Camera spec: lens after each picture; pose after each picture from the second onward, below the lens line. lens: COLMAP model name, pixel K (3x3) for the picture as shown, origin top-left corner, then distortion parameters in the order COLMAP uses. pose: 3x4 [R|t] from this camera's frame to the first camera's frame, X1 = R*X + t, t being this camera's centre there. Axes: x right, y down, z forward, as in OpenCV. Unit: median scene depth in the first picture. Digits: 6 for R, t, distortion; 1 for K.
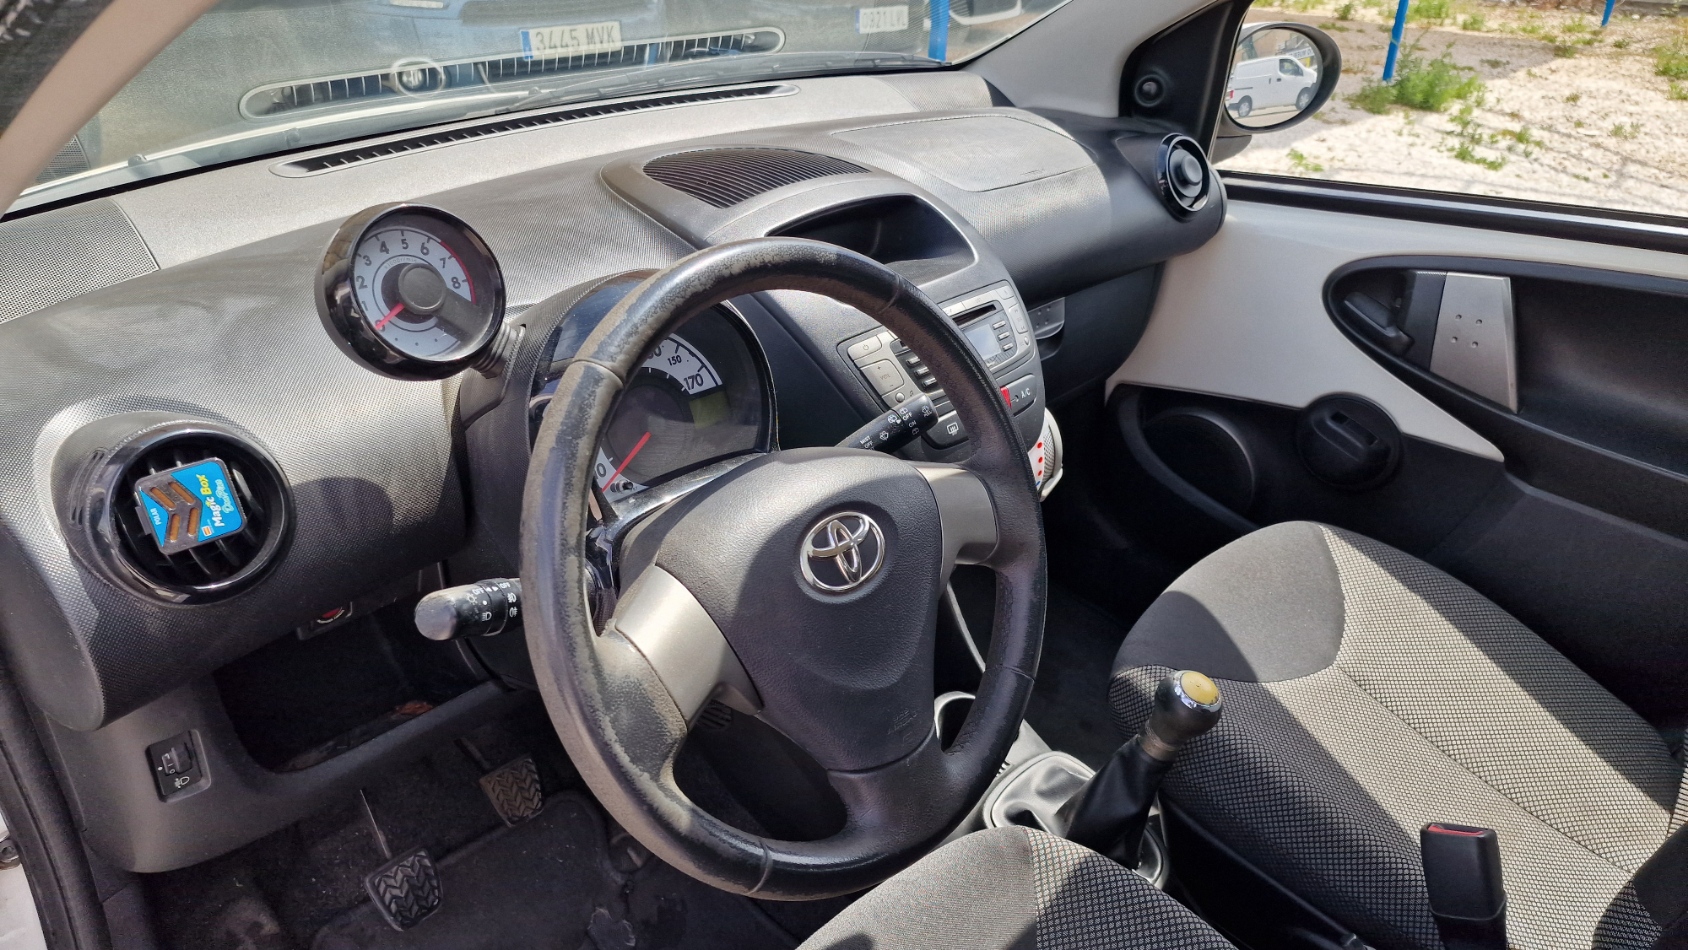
lens RADIAL K [[1120.7, 0, 836.7], [0, 1120.7, 460.2], [0, 0, 1]] dist [0.025752, -0.018729]
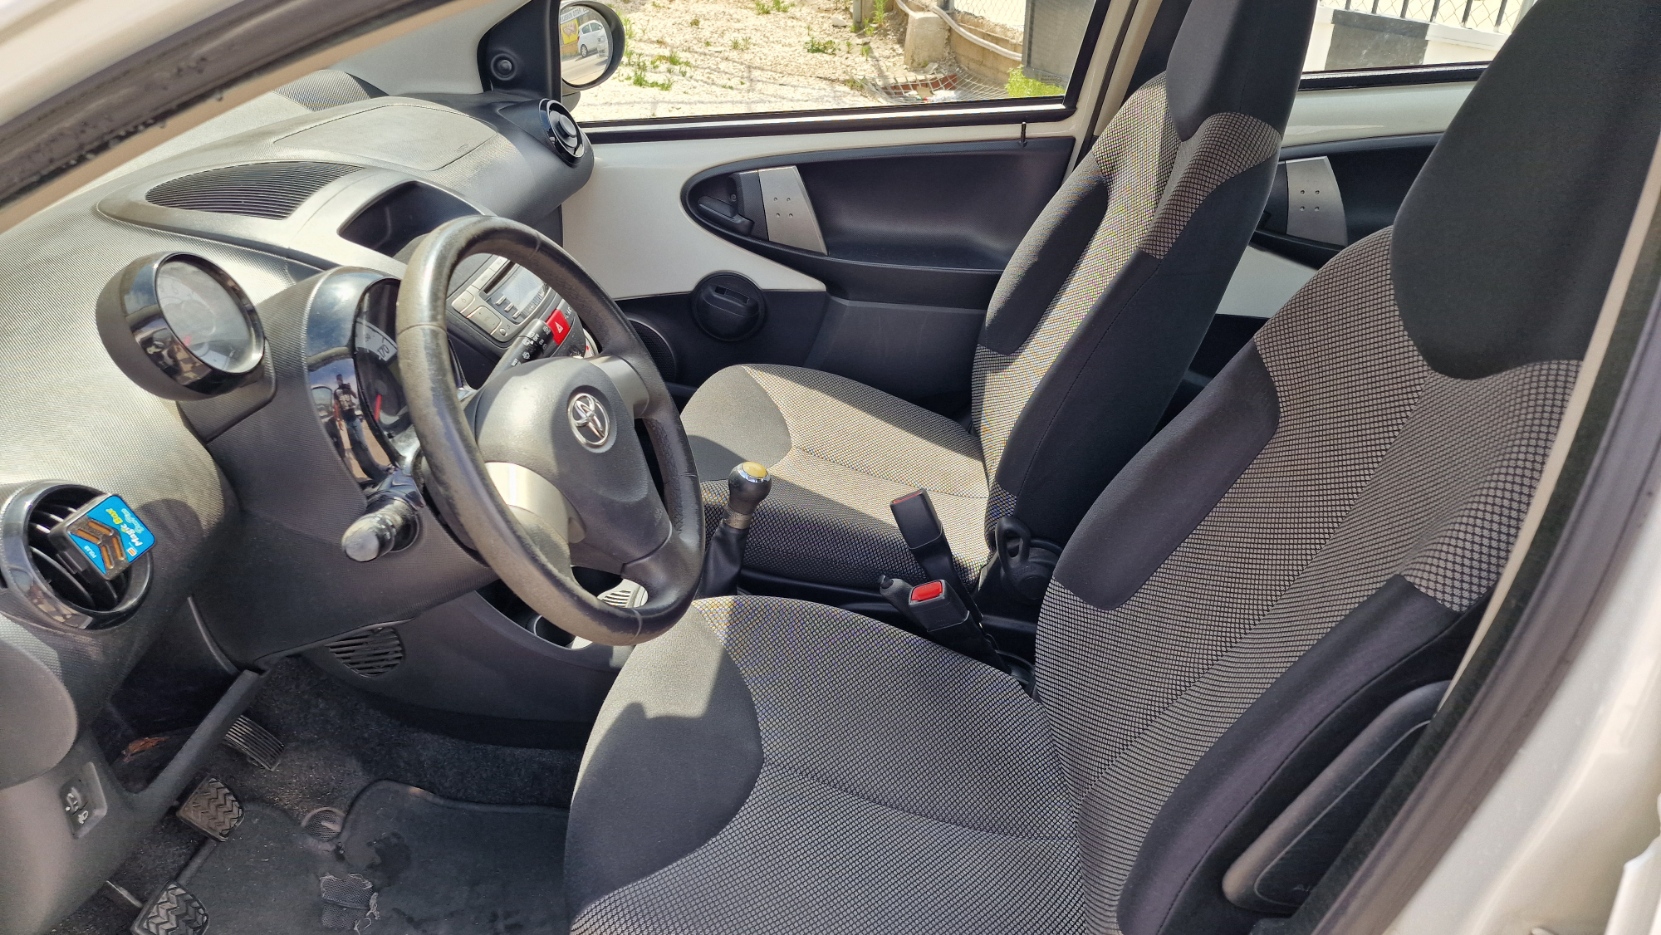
lens RADIAL K [[1102.7, 0, 825.6], [0, 1102.7, 478.5], [0, 0, 1]] dist [0.025752, -0.018729]
pose [[0.768762, -0.331971, 0.546627, -0.271255], [0.299434, 0.942089, 0.151022, 0.014280], [-0.565106, 0.047579, 0.823645, -0.169574]]
